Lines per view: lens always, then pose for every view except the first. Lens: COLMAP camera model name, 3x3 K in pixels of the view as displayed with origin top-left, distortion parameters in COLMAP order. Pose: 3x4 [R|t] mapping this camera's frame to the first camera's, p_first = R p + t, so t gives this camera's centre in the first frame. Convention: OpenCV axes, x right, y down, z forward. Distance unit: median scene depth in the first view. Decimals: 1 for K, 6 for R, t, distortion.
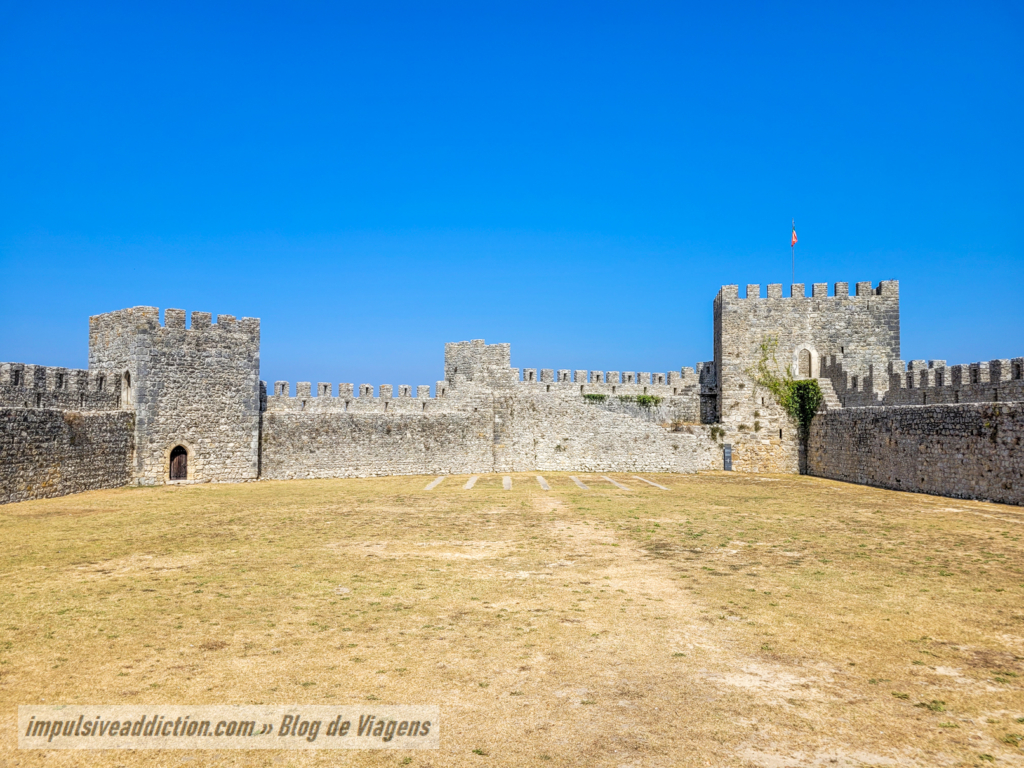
lens RADIAL K [[781.9, 0, 517.9], [0, 781.9, 382.2], [0, 0, 1]] dist [0.049941, -0.035100]
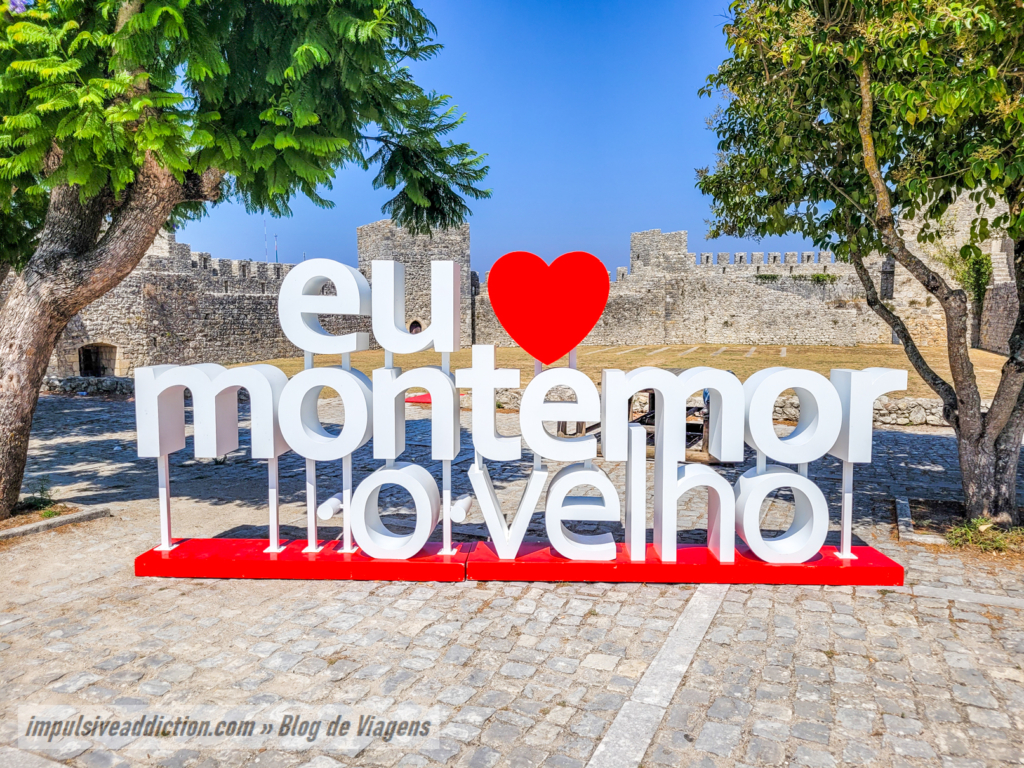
lens RADIAL K [[781.9, 0, 508.7], [0, 781.9, 386.2], [0, 0, 1]] dist [0.049941, -0.035100]
pose [[0.937479, 0.025435, -0.347112, 0.154041], [0.028793, 0.988240, 0.150179, -0.006023], [0.346850, -0.150784, 0.925721, -0.175844]]
